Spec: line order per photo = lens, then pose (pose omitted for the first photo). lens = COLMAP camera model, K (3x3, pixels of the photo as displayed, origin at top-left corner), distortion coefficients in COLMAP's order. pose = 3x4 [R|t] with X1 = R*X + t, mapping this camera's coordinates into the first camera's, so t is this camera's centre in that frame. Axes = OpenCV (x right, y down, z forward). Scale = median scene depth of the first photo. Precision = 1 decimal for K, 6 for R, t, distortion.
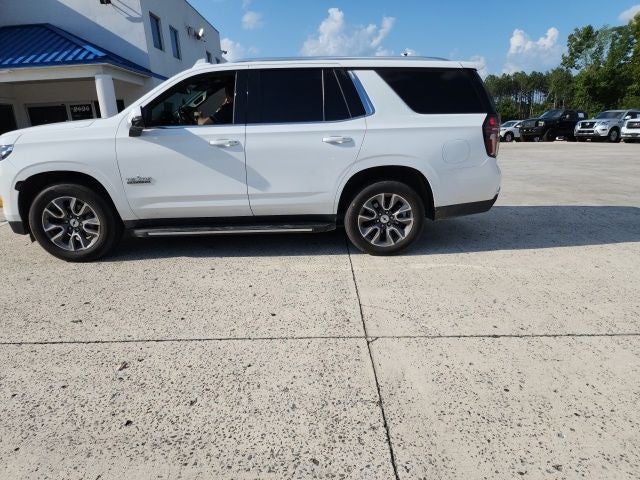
lens RADIAL K [[425.8, 0, 320.0], [0, 425.8, 242.3], [0, 0, 1]] dist [0.075092, -0.066295]
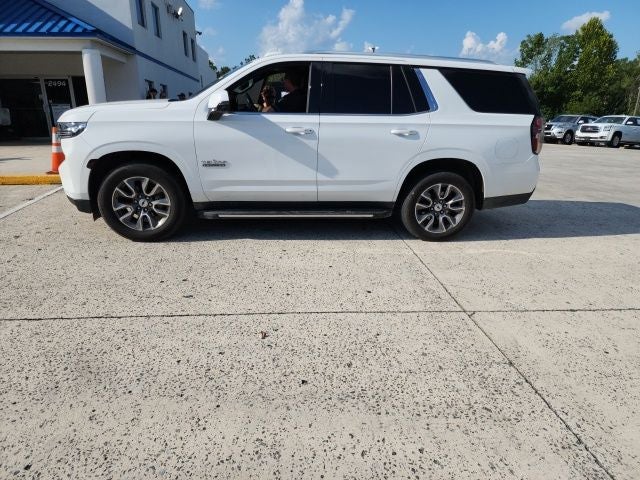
lens RADIAL K [[425.8, 0, 326.6], [0, 425.8, 237.9], [0, 0, 1]] dist [0.075092, -0.066295]
pose [[0.992921, 0.019069, 0.117233, -0.265940], [-0.020639, 0.999713, 0.012198, 0.015975], [-0.116967, -0.014531, 0.993030, -0.049896]]
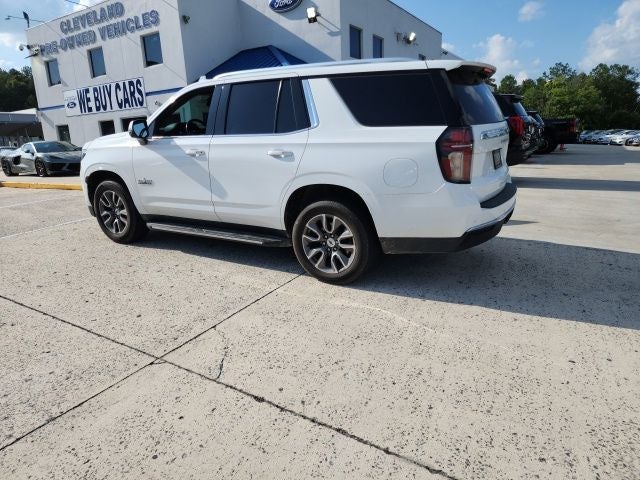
lens RADIAL K [[425.8, 0, 313.2], [0, 425.8, 239.3], [0, 0, 1]] dist [0.075092, -0.066295]
pose [[0.842974, 0.137004, -0.520216, 0.606257], [-0.141512, 0.989443, 0.031270, -0.087739], [0.519008, 0.047258, 0.853462, 0.228661]]
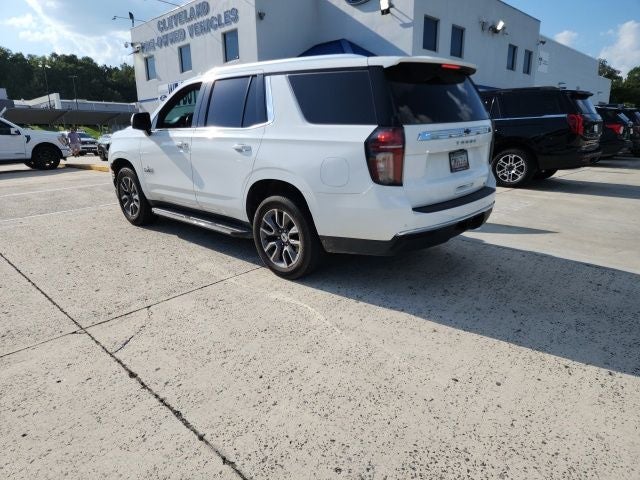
lens RADIAL K [[425.8, 0, 316.3], [0, 425.8, 238.8], [0, 0, 1]] dist [0.075092, -0.066295]
pose [[0.712827, 0.200840, -0.671968, 0.842372], [-0.201197, 0.976408, 0.078402, -0.141867], [0.671862, 0.079311, 0.736418, 0.394084]]
